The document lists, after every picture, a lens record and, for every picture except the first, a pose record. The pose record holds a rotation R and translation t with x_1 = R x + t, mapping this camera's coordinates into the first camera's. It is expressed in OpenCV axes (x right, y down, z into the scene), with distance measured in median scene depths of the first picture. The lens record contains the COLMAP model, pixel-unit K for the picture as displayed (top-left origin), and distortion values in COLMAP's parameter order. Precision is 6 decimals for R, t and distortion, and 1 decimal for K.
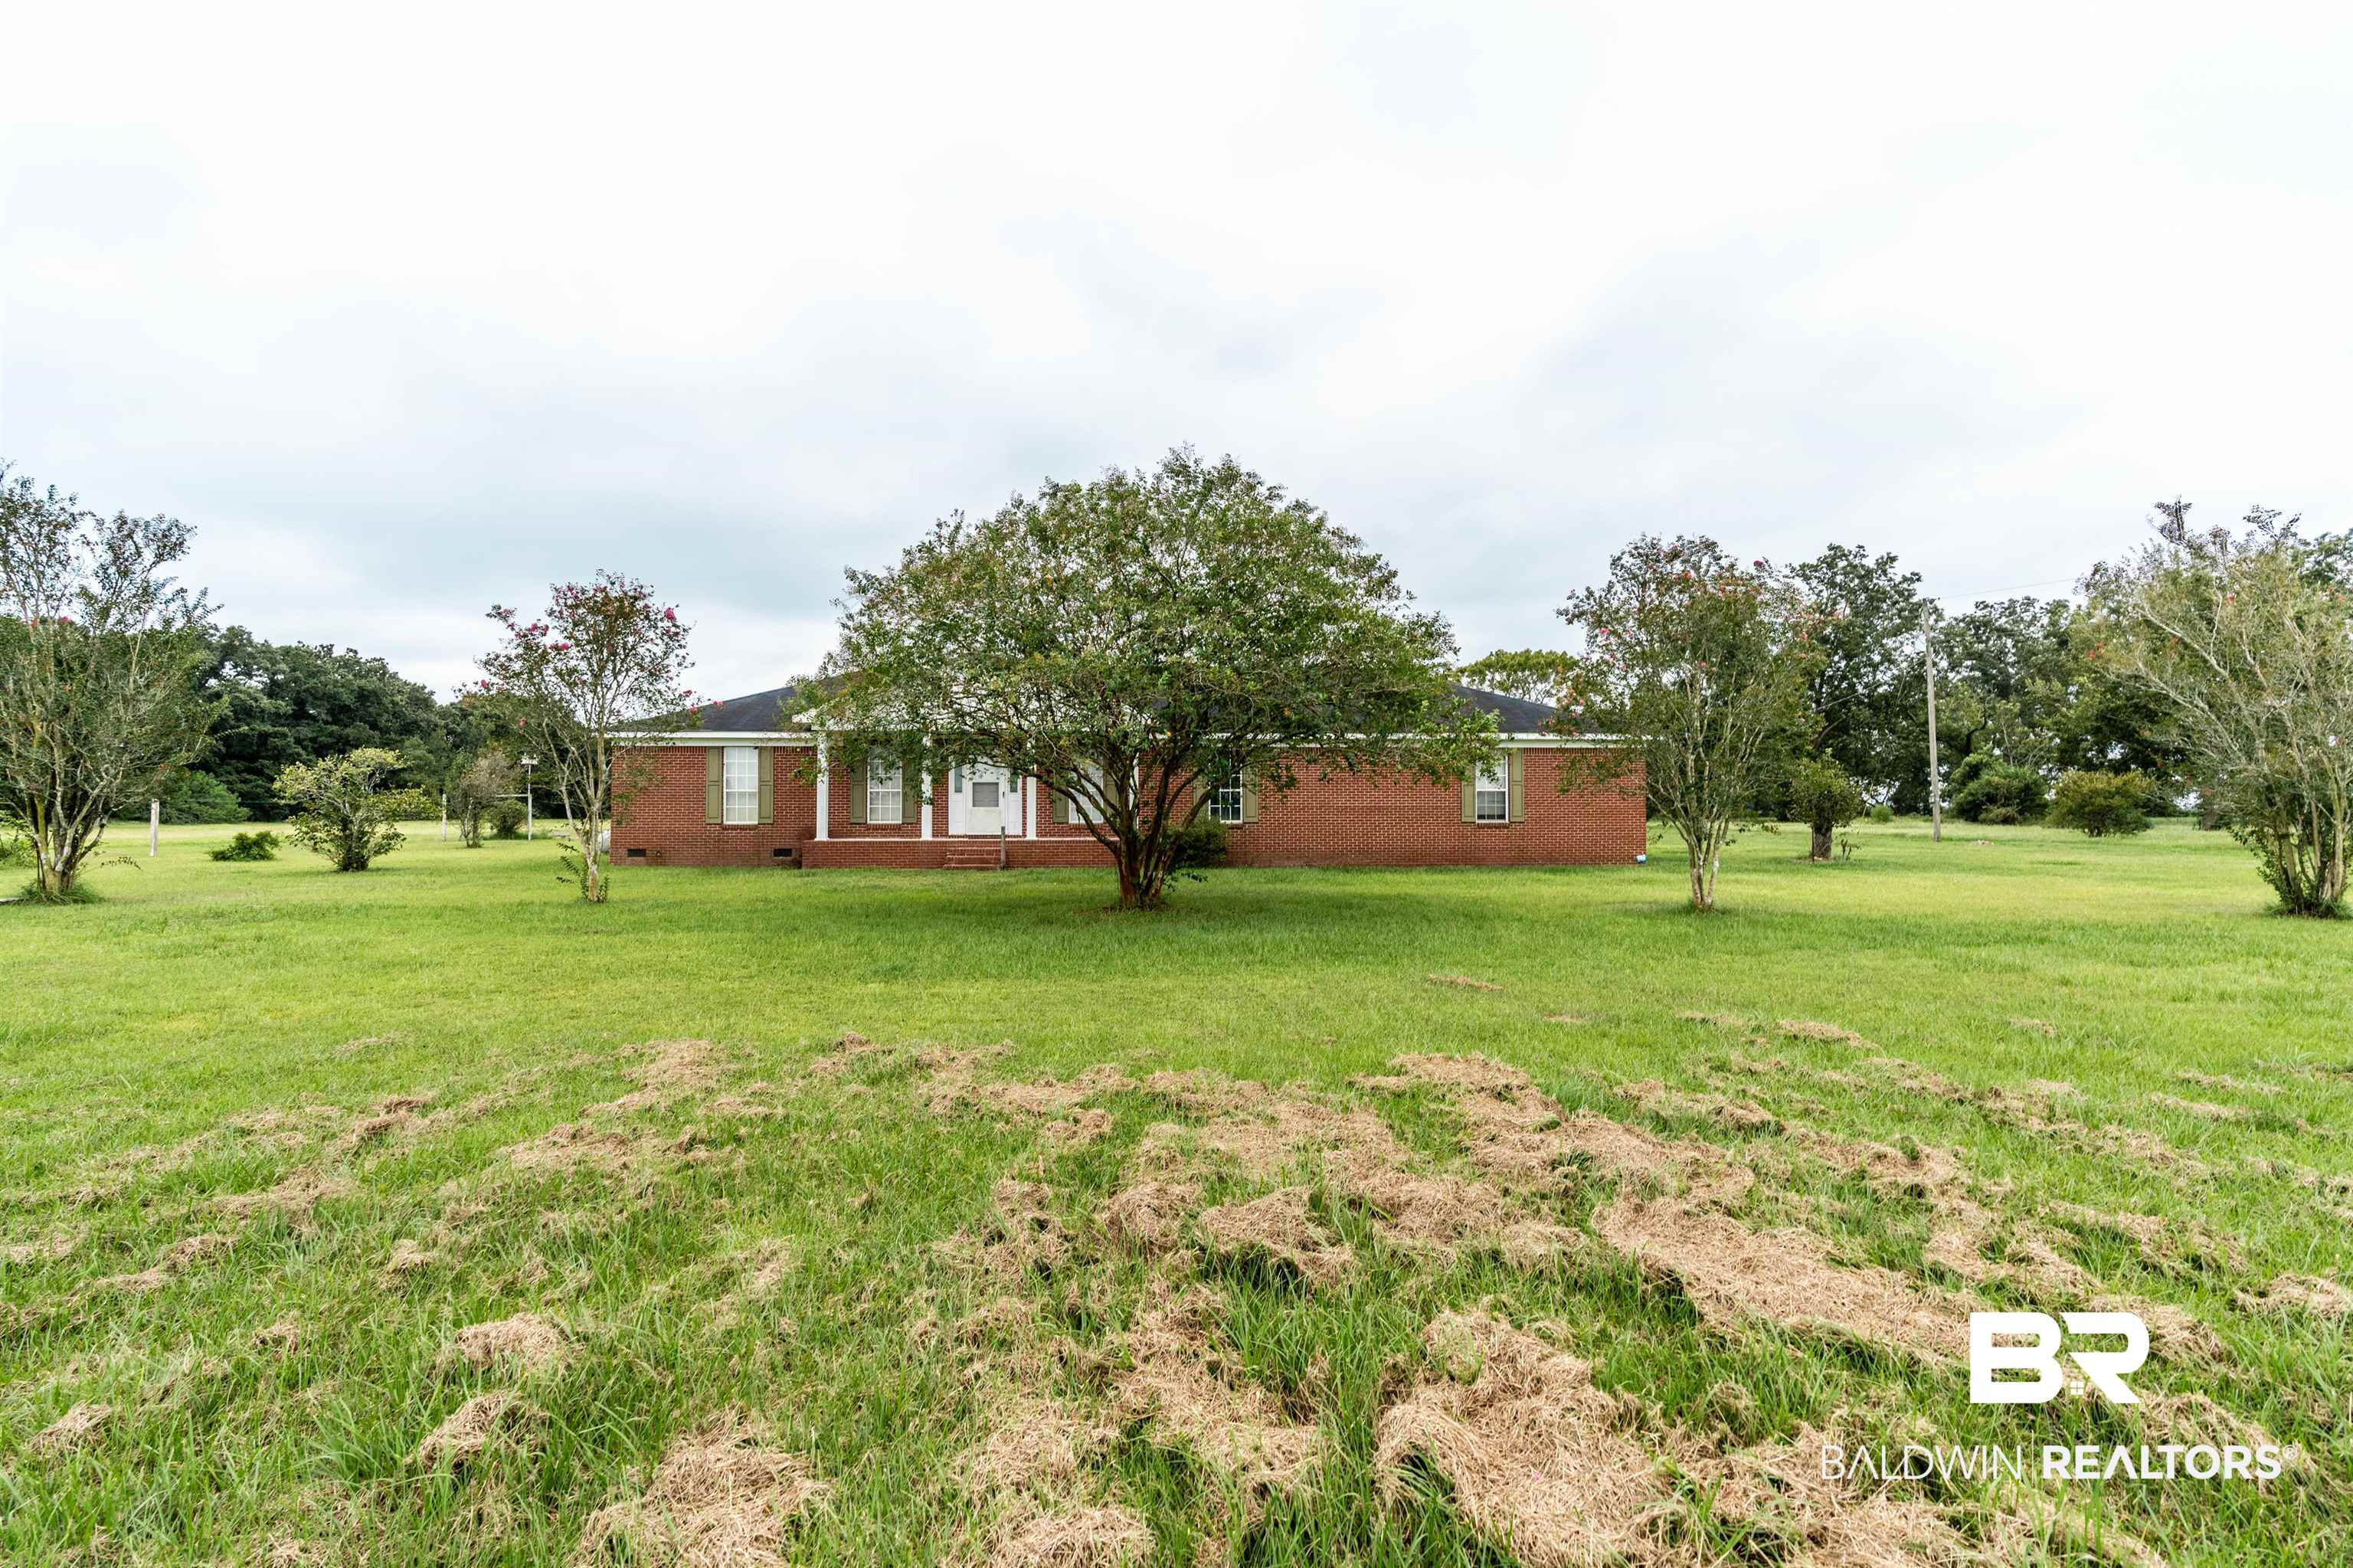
lens RADIAL K [[1068.2, 0, 1164.3], [0, 1068.2, 776.8], [0, 0, 1]] dist [-0.003118, -0.000401]
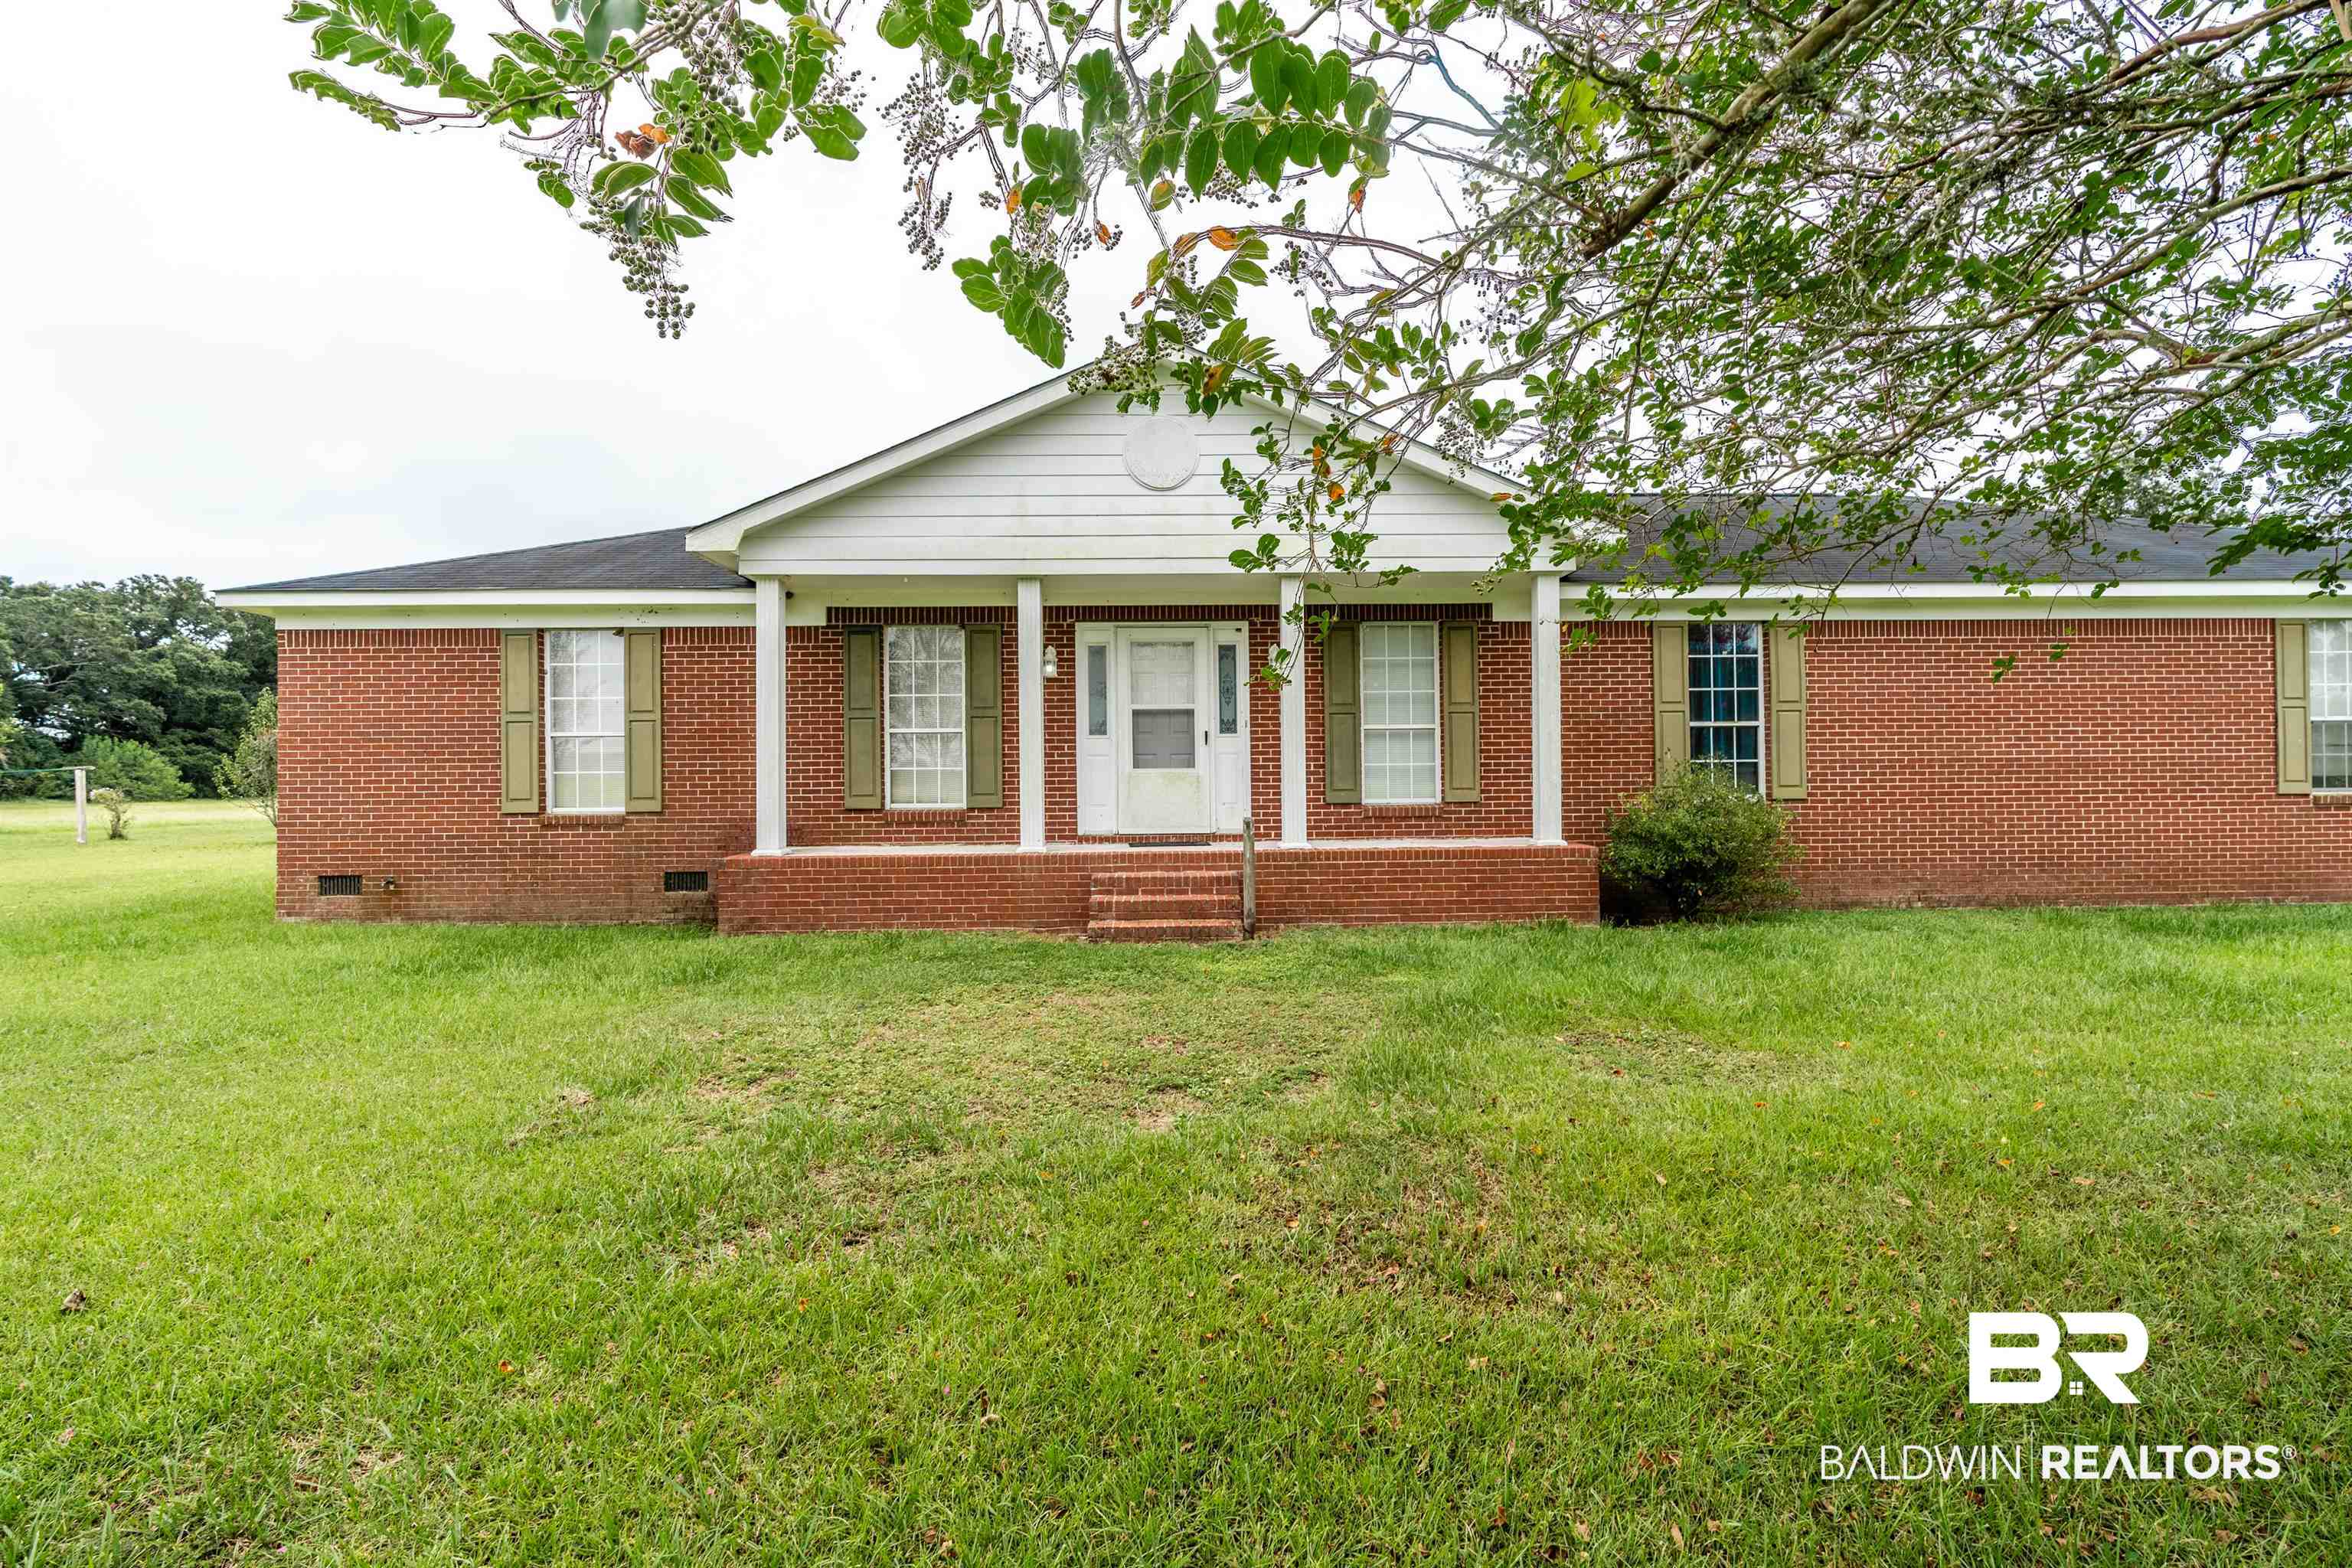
lens RADIAL K [[1099.2, 0, 1208.2], [0, 1099.2, 776.7], [0, 0, 1]] dist [-0.006090, -0.000136]
pose [[0.999955, -0.009205, -0.002111, -0.154269], [0.009266, 0.999471, 0.031159, 0.019061], [0.001824, -0.031177, 0.999512, 0.584140]]
